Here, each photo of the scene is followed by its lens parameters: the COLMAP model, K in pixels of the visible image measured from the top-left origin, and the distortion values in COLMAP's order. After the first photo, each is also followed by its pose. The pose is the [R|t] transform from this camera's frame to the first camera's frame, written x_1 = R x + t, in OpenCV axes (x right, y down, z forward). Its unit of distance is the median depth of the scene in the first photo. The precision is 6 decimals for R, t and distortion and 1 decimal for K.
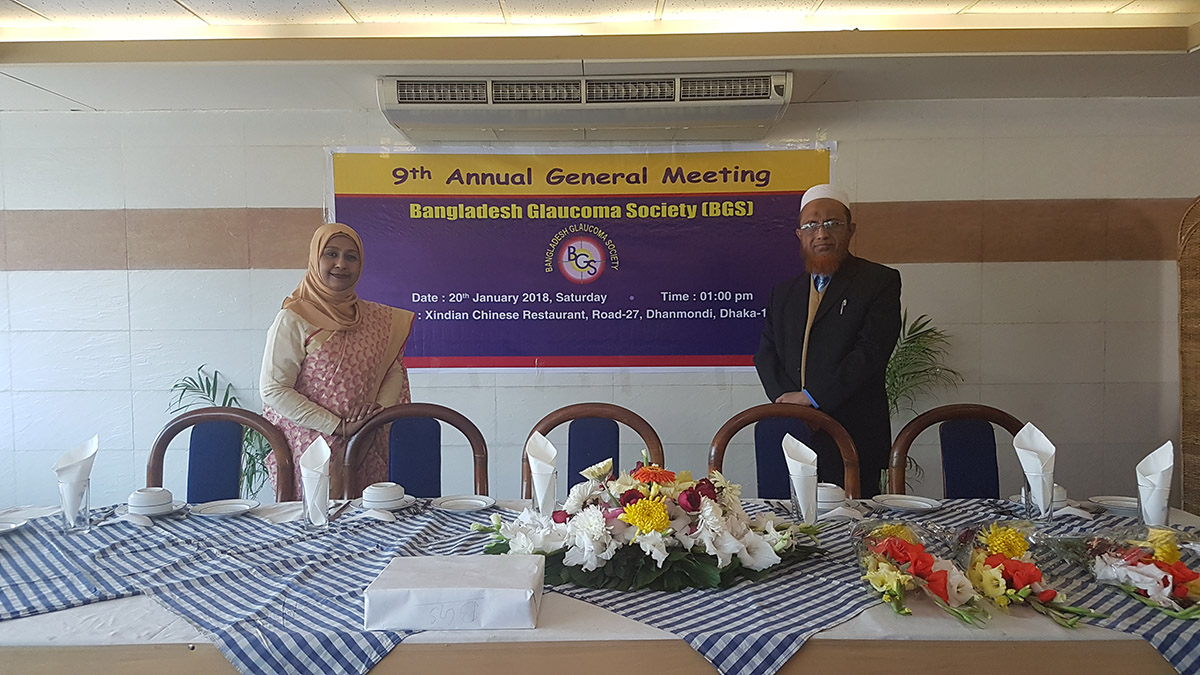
lens RADIAL K [[1005.5, 0, 600.0], [0, 1005.5, 337.5], [0, 0, 1]] dist [0.152447, -0.270370]
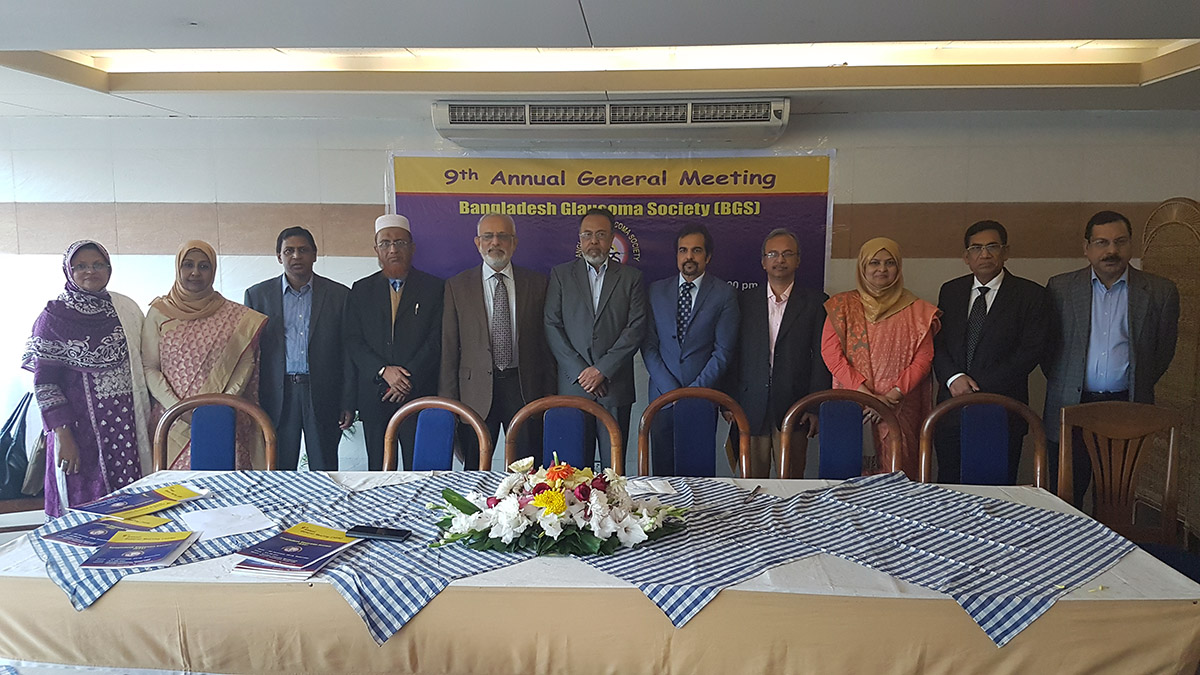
lens RADIAL K [[1005.5, 0, 600.0], [0, 1005.5, 337.5], [0, 0, 1]] dist [0.152447, -0.270370]
pose [[0.998680, 0.016930, -0.048498, 0.030275], [-0.013853, 0.997912, 0.063090, -0.052135], [0.049464, -0.062335, 0.996829, -0.146844]]
